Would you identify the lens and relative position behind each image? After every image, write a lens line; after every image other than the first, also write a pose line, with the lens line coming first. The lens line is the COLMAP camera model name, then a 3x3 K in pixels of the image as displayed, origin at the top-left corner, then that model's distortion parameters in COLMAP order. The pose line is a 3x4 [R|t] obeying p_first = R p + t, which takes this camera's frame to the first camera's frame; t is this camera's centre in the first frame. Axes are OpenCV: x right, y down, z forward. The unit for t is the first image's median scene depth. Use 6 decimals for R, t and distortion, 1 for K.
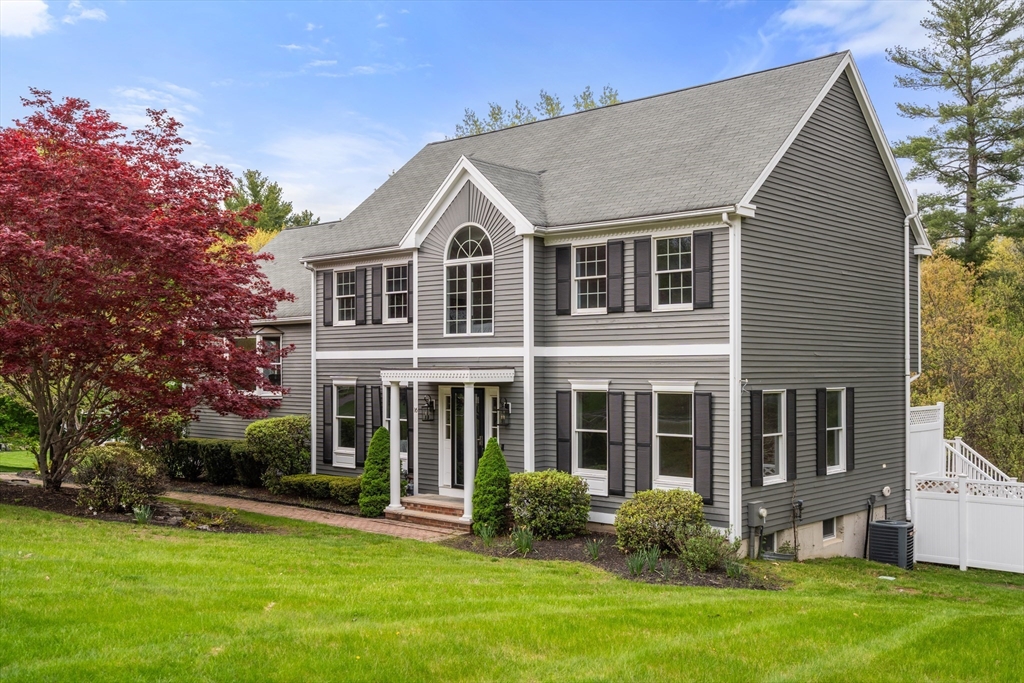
lens RADIAL K [[1019.9, 0, 512.3], [0, 1019.9, 345.6], [0, 0, 1]] dist [-0.009287, 0.000000]
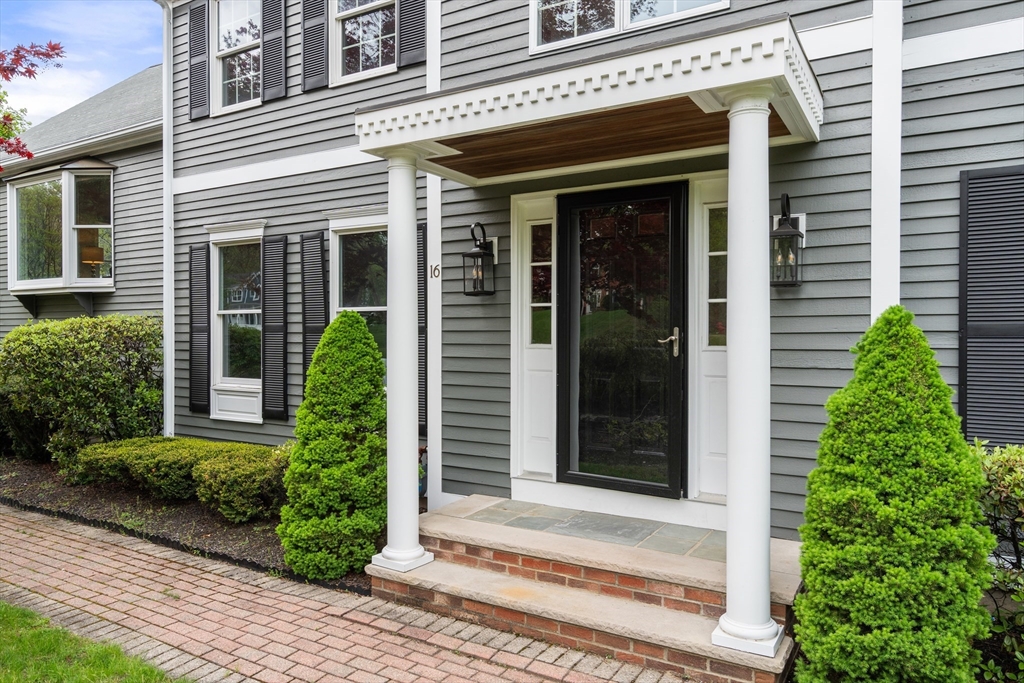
lens RADIAL K [[707.2, 0, 510.0], [0, 707.2, 336.5], [0, 0, 1]] dist [0.011402, -0.000773]
pose [[0.980803, 0.000694, 0.195000, -0.108692], [-0.005737, 0.999663, 0.025302, 0.074169], [-0.194917, -0.025935, 0.980477, 0.679533]]
